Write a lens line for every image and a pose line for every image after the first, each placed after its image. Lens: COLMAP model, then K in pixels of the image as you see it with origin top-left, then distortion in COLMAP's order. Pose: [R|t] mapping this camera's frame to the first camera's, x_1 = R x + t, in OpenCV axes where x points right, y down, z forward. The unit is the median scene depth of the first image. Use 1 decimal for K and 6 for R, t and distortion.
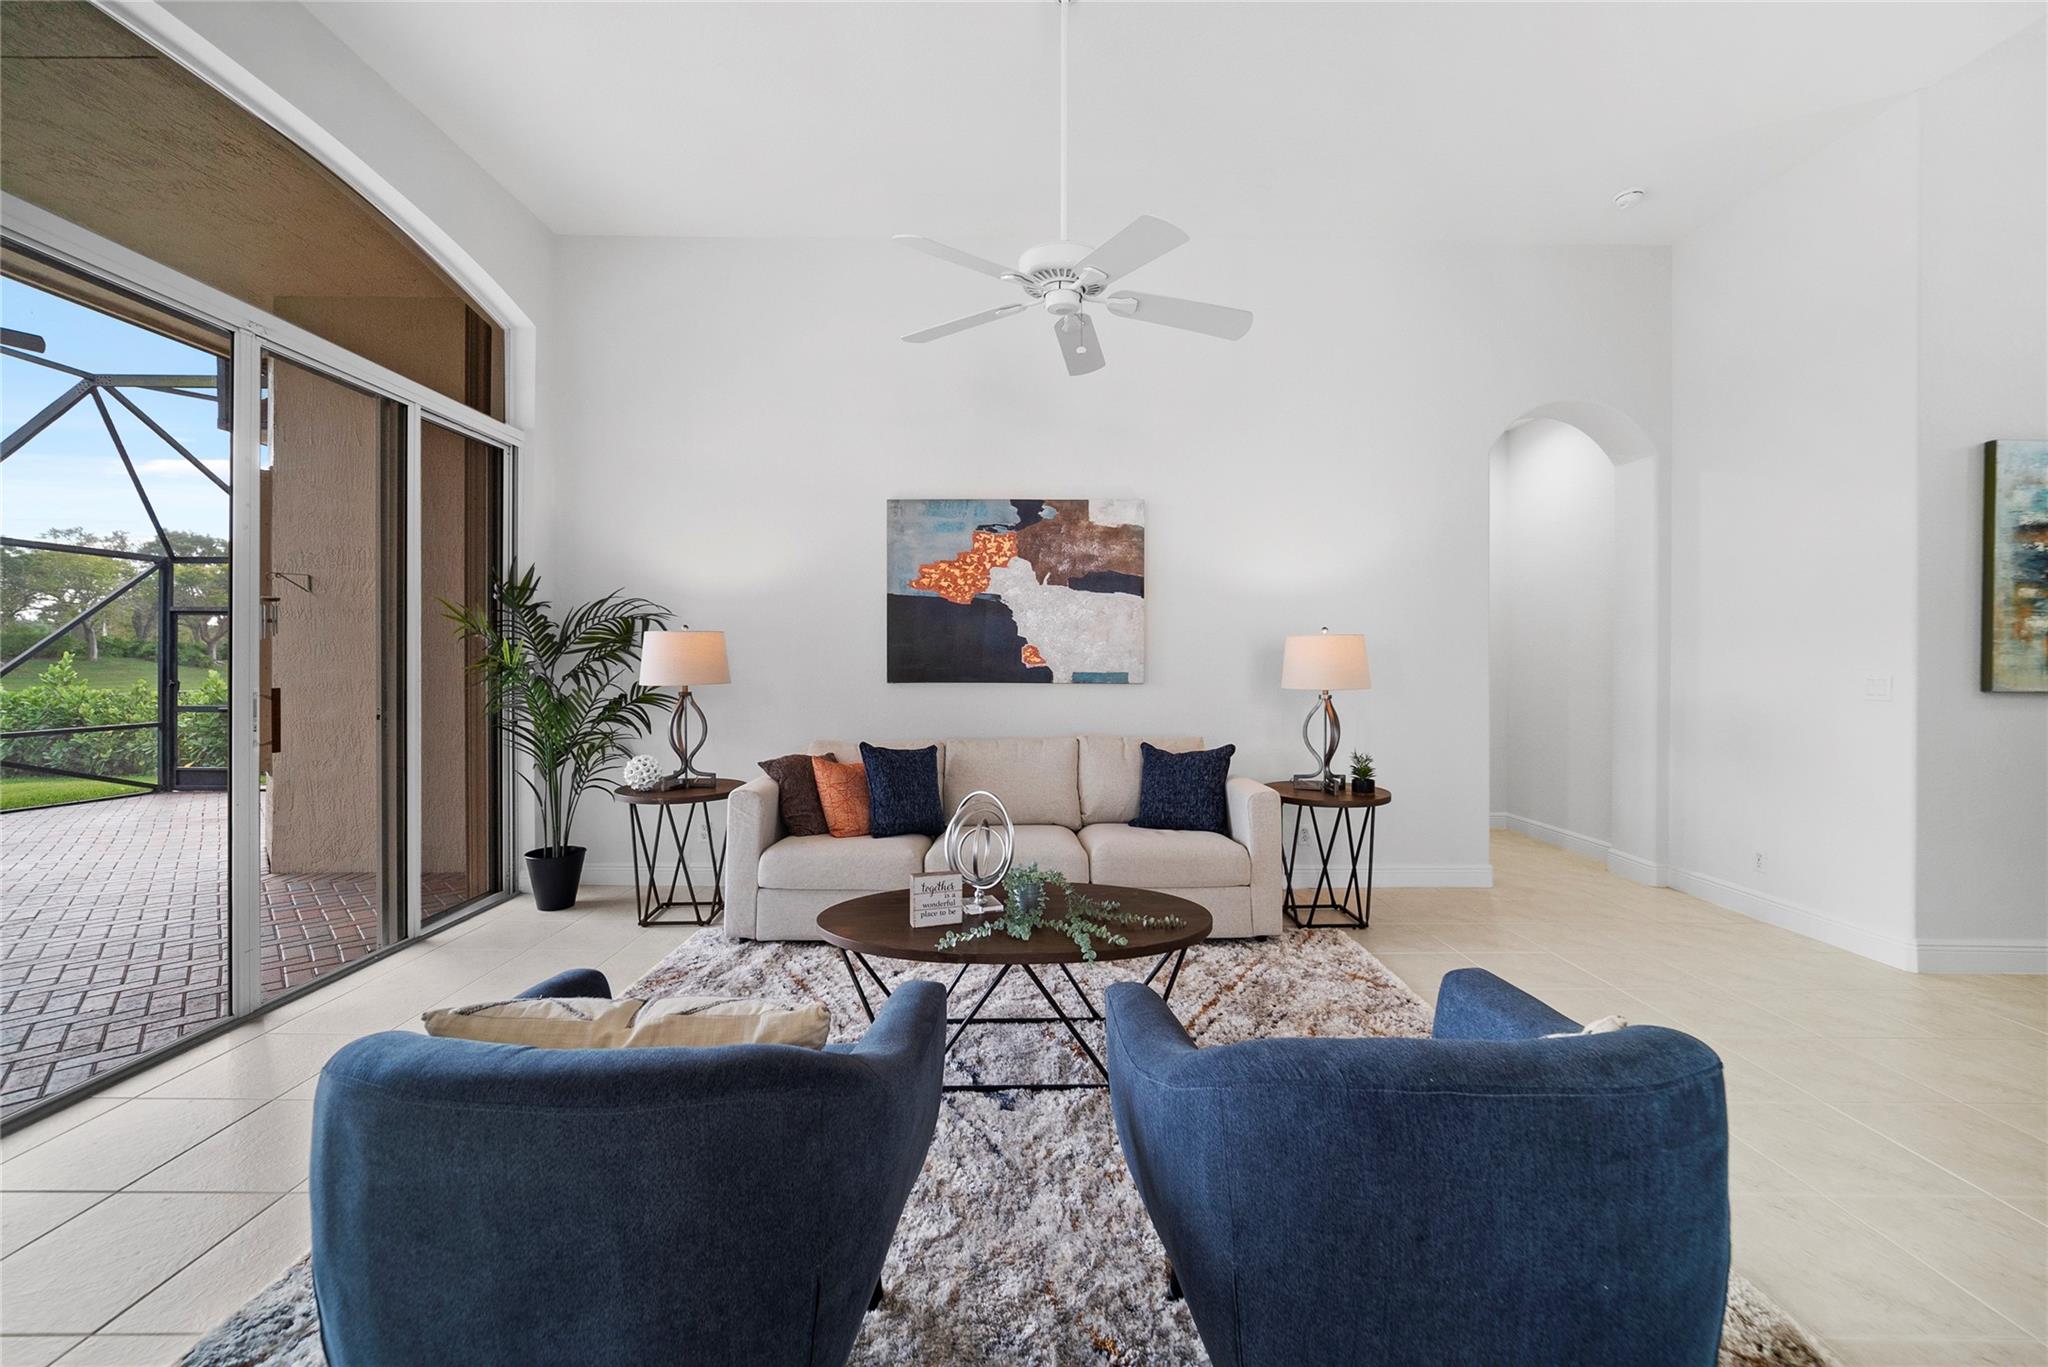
lens RADIAL K [[819.4, 0, 1012.3], [0, 819.4, 666.8], [0, 0, 1]] dist [-0.032088, 0.010819]
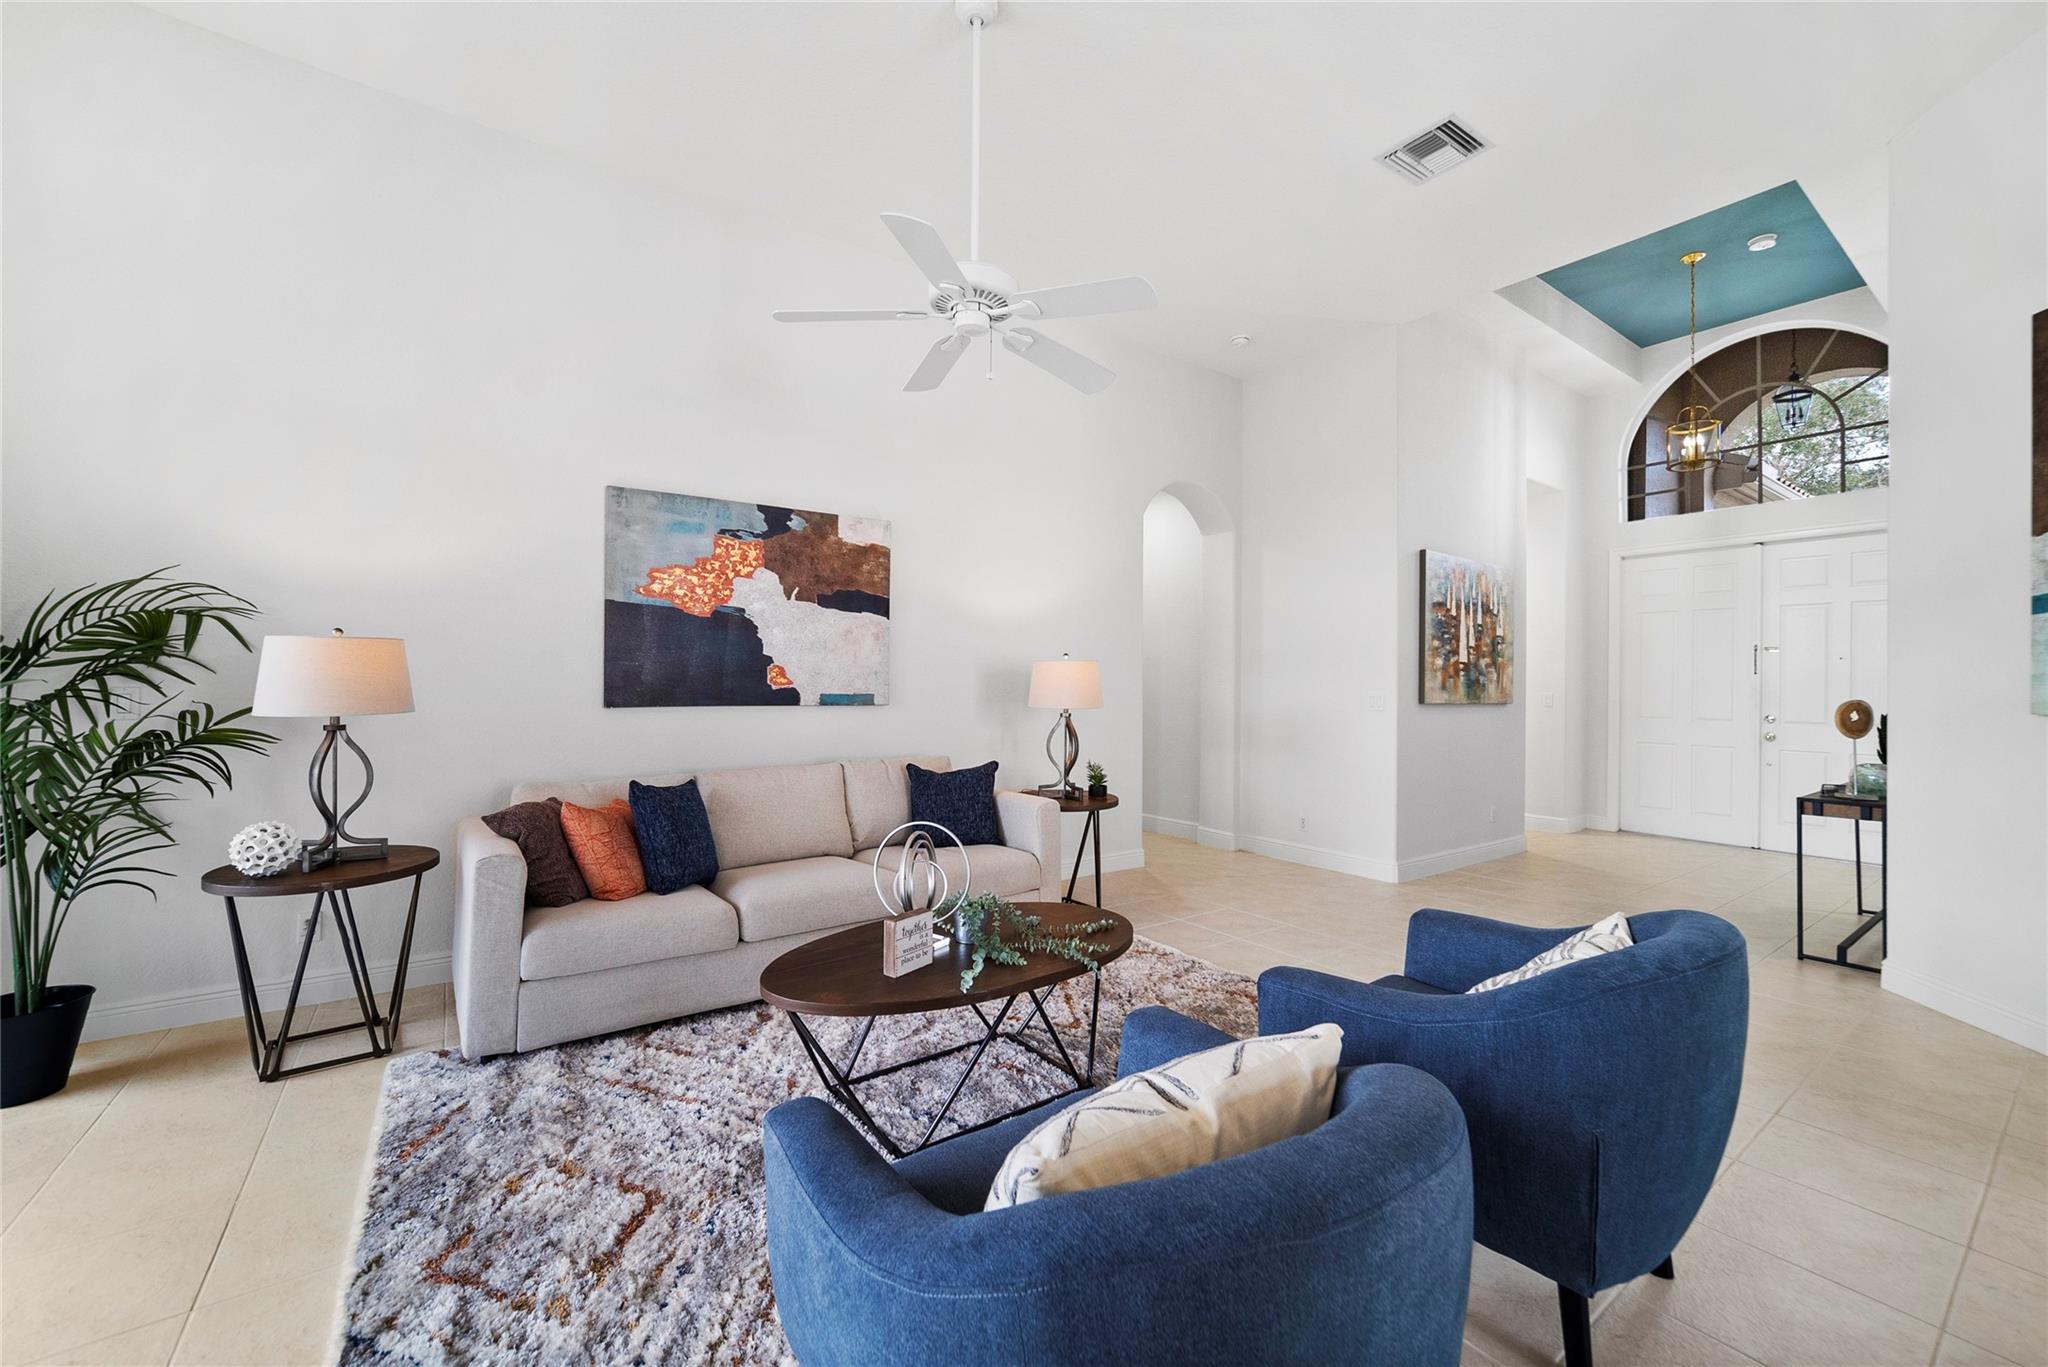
lens RADIAL K [[819.4, 0, 1004.3], [0, 819.4, 677.4], [0, 0, 1]] dist [-0.032088, 0.010819]
pose [[0.816411, 0.007491, 0.577422, -0.311041], [-0.000794, 0.999929, -0.011850, -0.001455], [-0.577470, 0.009216, 0.816360, 0.106971]]
